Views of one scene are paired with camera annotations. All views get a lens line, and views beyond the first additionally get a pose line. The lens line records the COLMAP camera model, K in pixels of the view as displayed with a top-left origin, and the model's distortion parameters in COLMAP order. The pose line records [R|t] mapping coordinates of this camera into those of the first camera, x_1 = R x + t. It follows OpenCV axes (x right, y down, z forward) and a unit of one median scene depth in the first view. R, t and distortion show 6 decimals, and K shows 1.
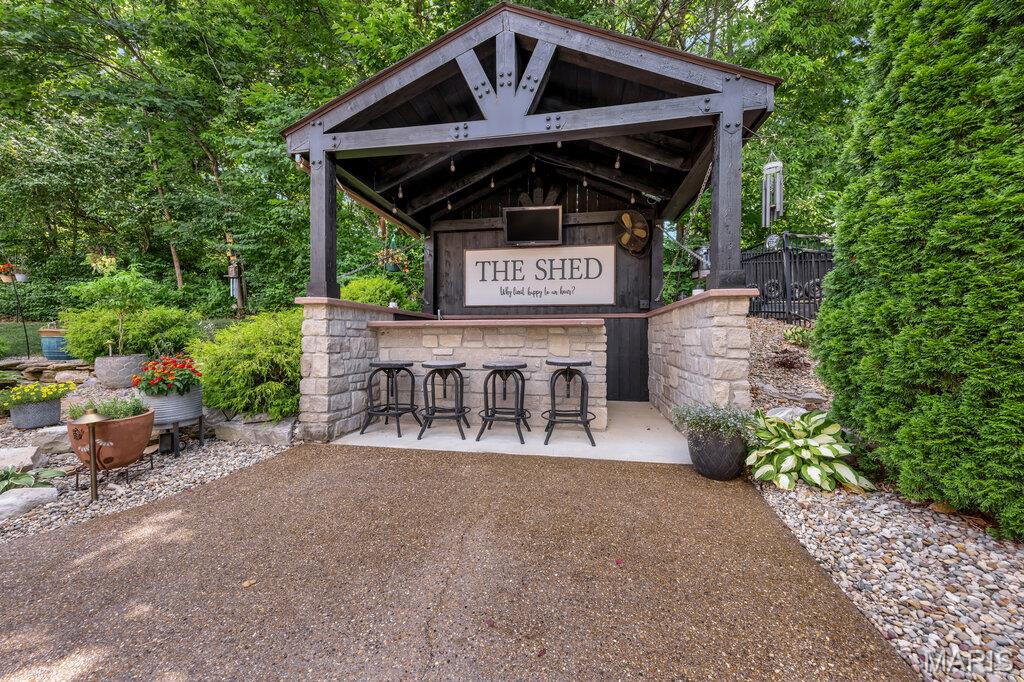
lens RADIAL K [[374.4, 0, 513.8], [0, 374.4, 337.6], [0, 0, 1]] dist [0.003579, 0.000111]
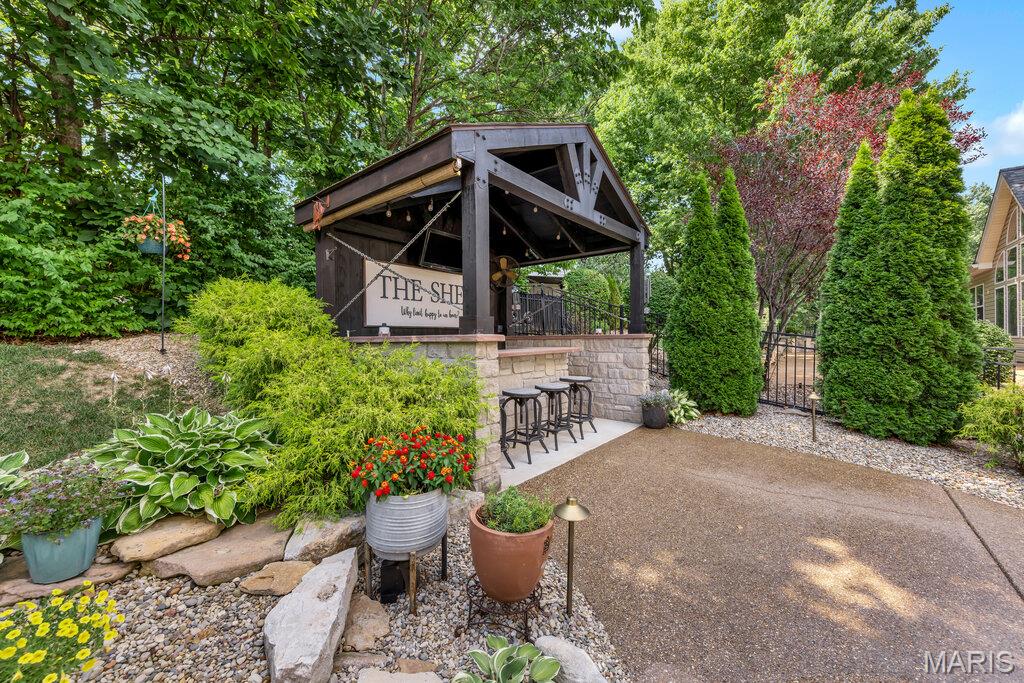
lens RADIAL K [[402.8, 0, 512.7], [0, 402.8, 341.8], [0, 0, 1]] dist [0.001892, 0.000030]
pose [[0.479369, -0.016484, 0.877459, -0.797014], [0.007313, 0.999864, 0.014788, -0.062121], [-0.877583, -0.000672, 0.479424, 0.291854]]
